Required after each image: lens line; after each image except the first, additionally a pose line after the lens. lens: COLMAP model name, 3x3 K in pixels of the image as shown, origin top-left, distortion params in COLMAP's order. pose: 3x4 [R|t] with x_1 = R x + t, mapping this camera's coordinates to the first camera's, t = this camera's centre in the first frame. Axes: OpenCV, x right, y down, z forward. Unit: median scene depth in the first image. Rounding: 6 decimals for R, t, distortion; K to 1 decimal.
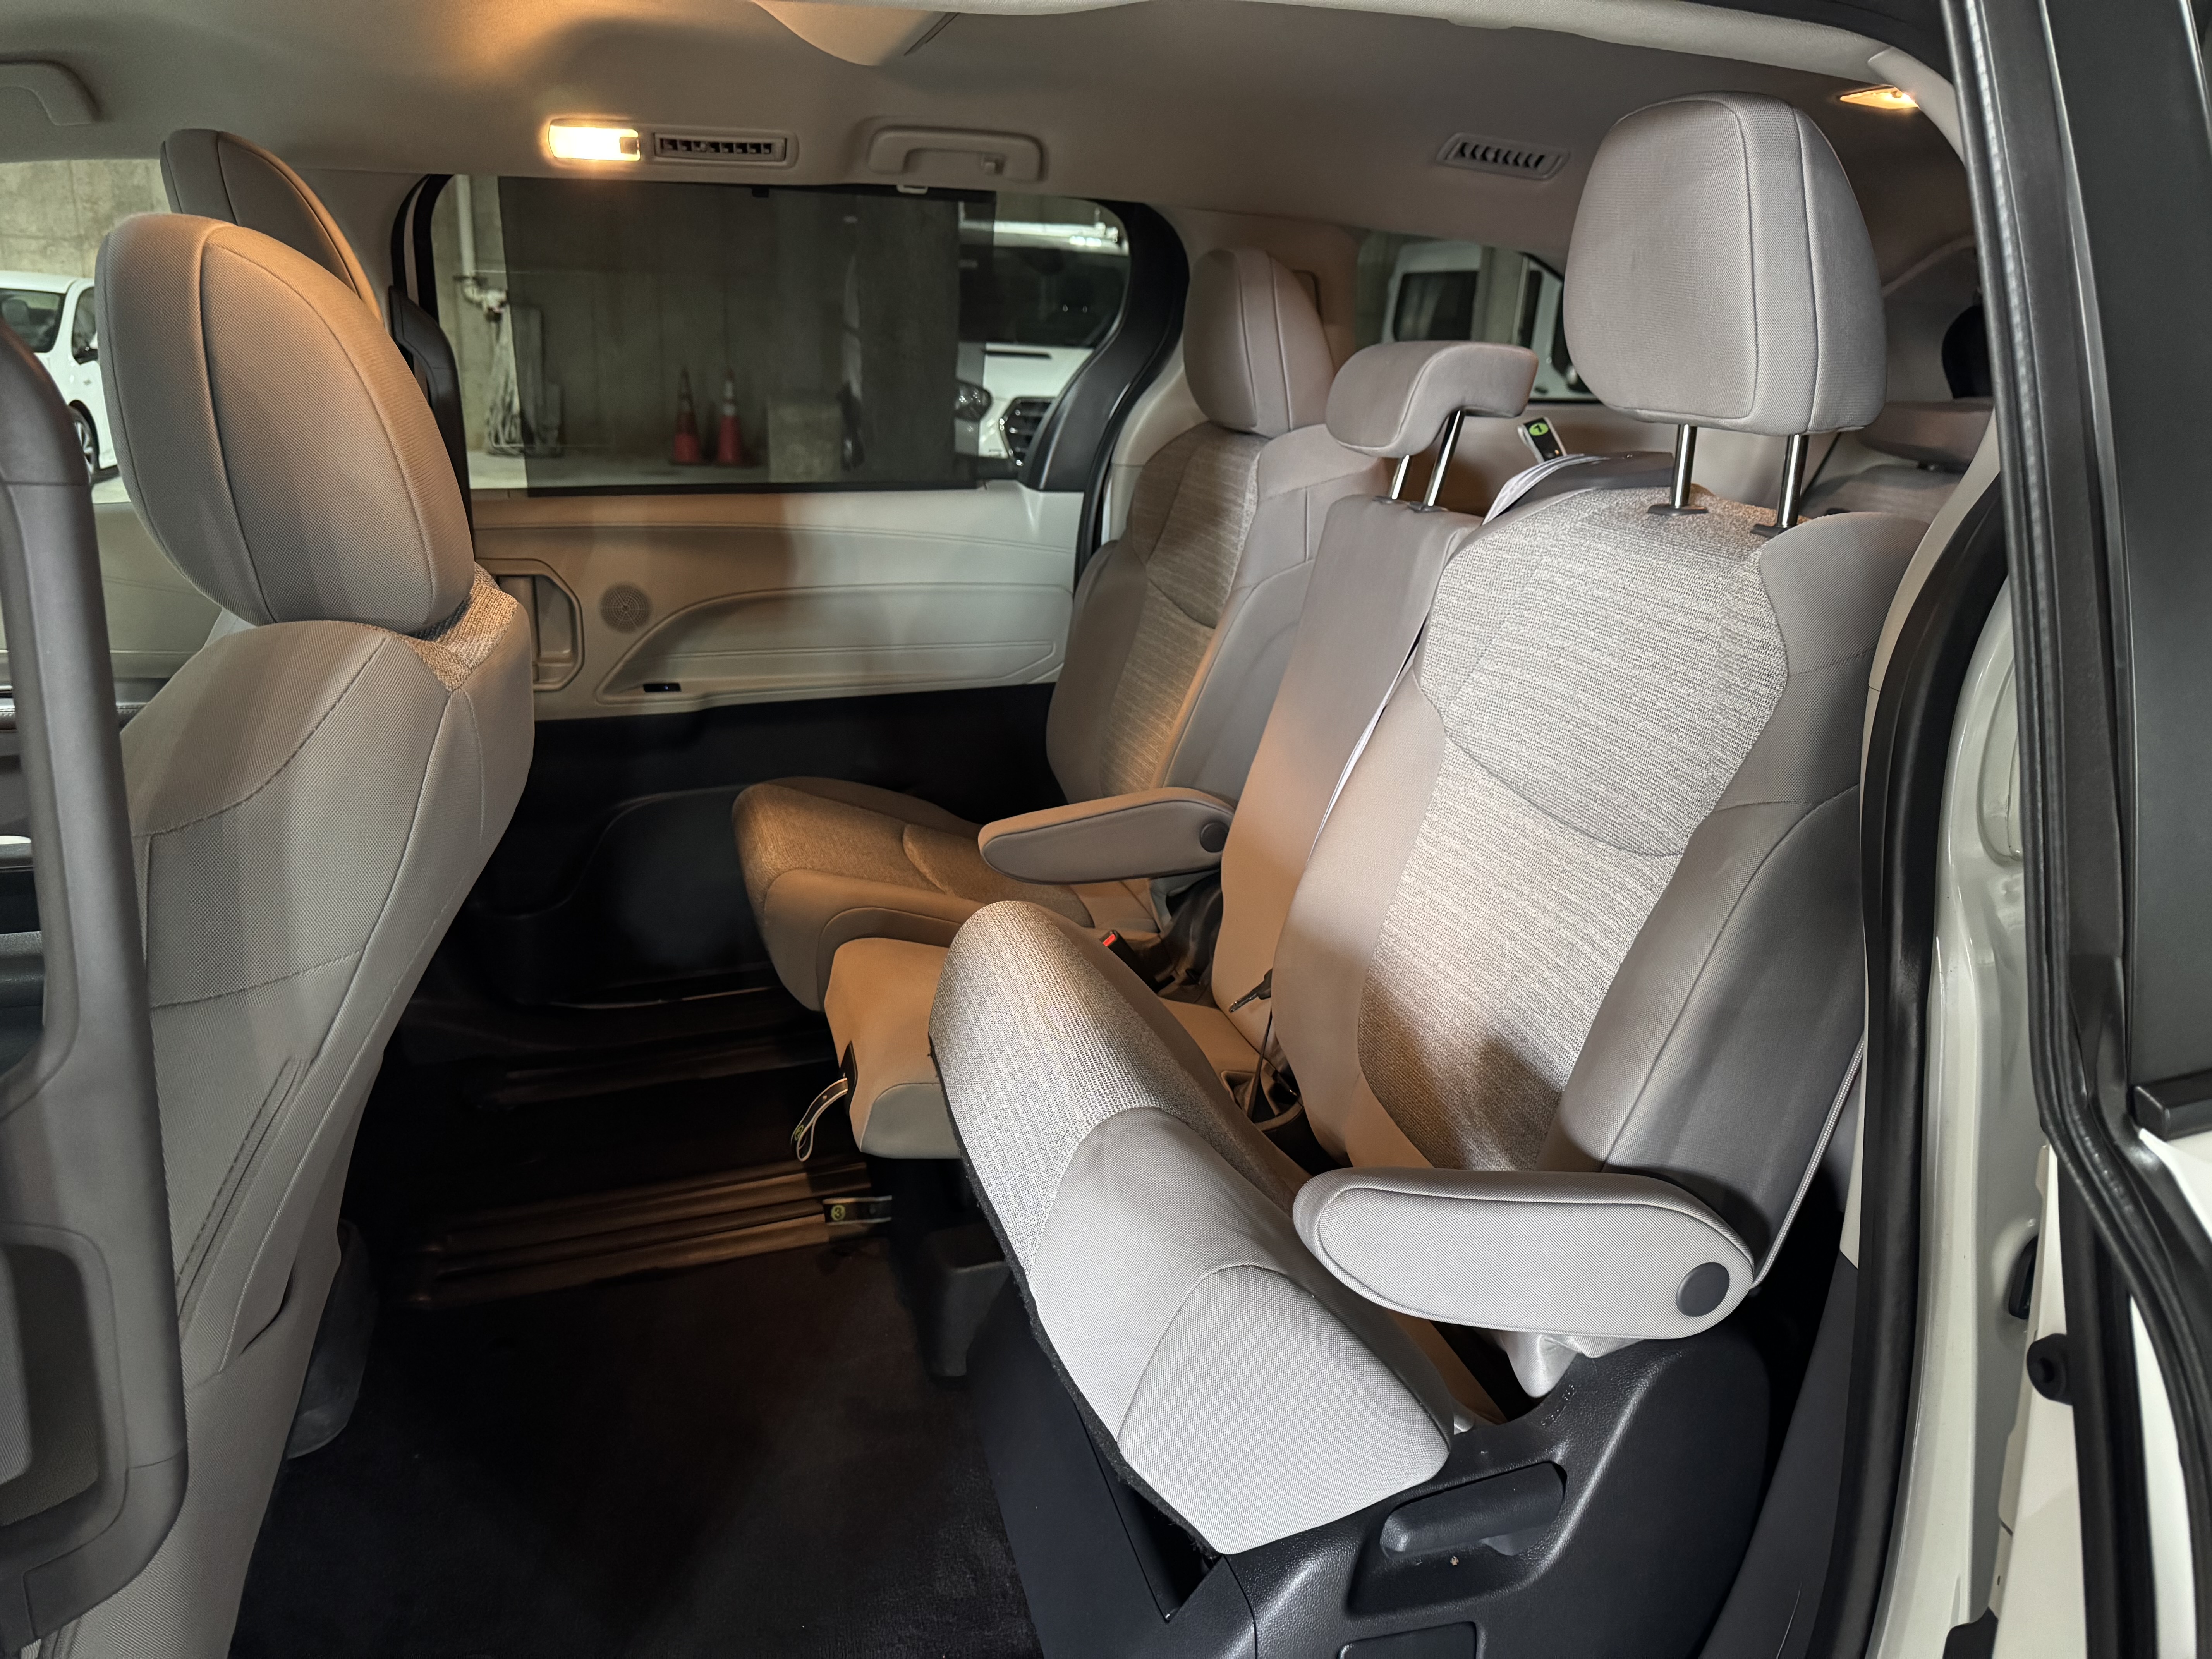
lens RADIAL K [[1679.9, 0, 1187.9], [0, 1679.9, 834.8], [0, 0, 1]] dist [0.072360, -0.145638]
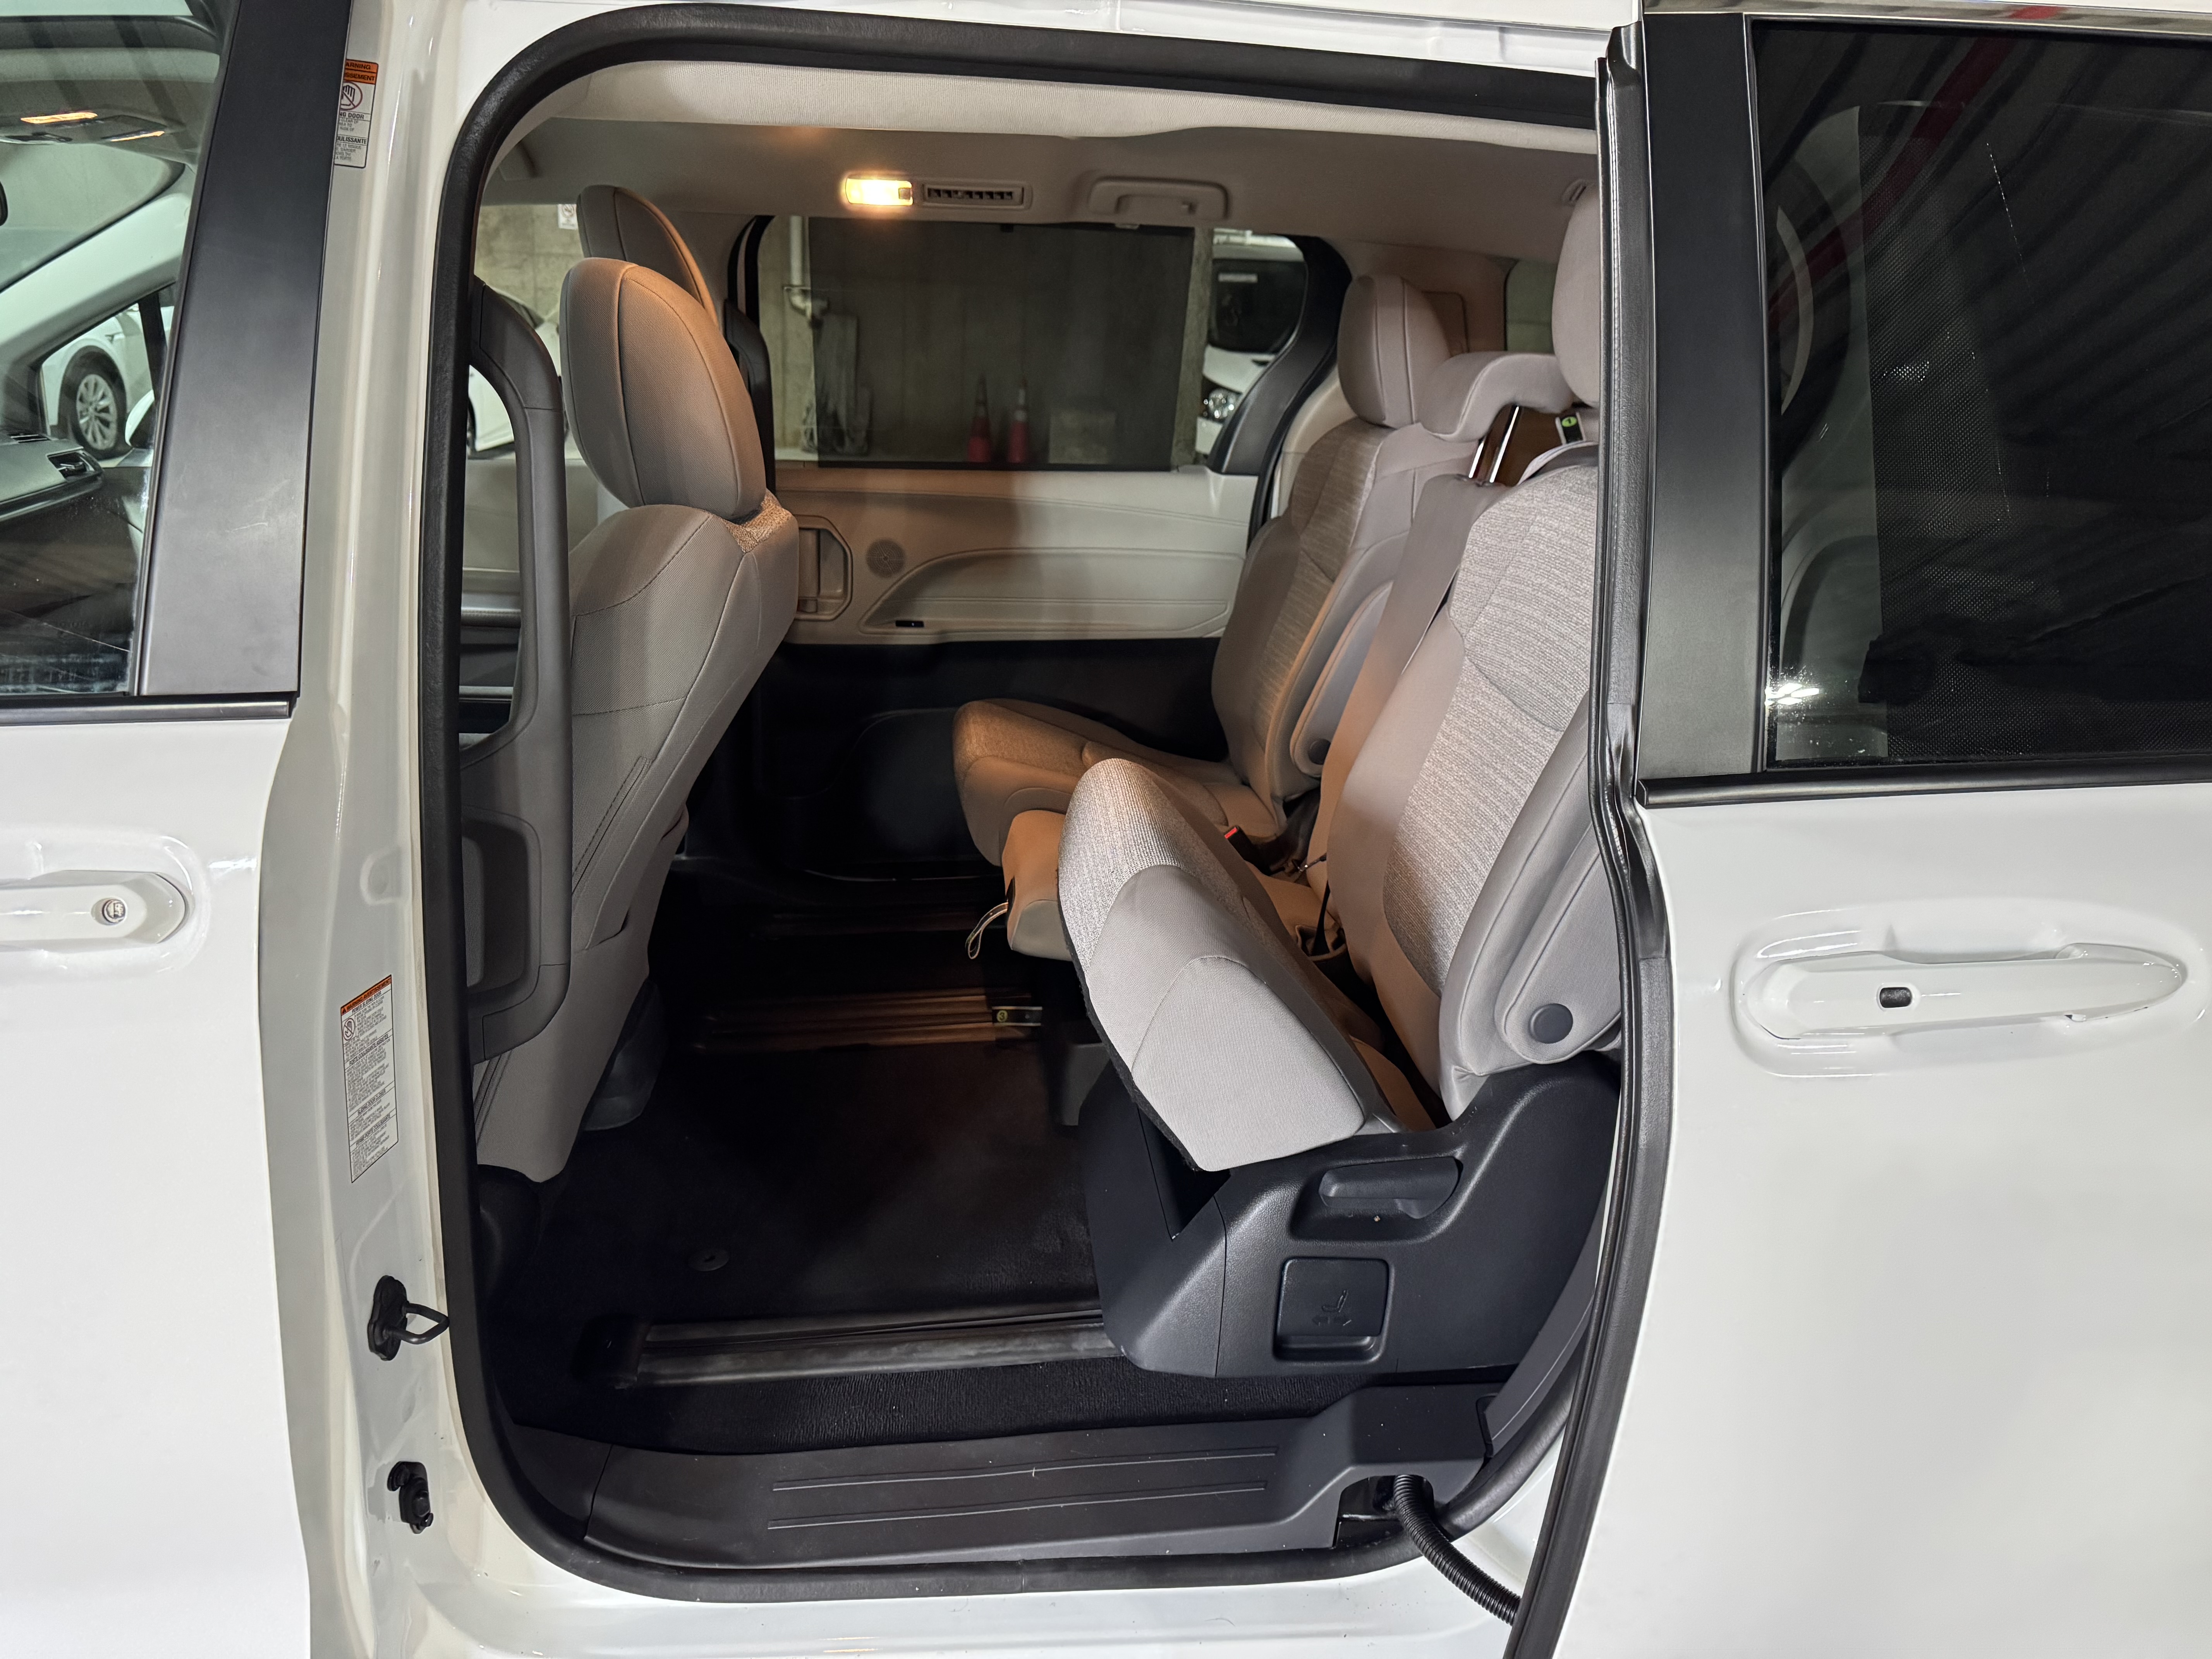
lens RADIAL K [[1566.7, 0, 1116.6], [0, 1566.7, 822.7], [0, 0, 1]] dist [0.007450, -0.025619]
pose [[0.982020, 0.068623, -0.175864, 0.076773], [-0.067314, 0.997642, 0.013404, 0.049646], [0.176369, -0.001325, 0.984323, -0.161753]]
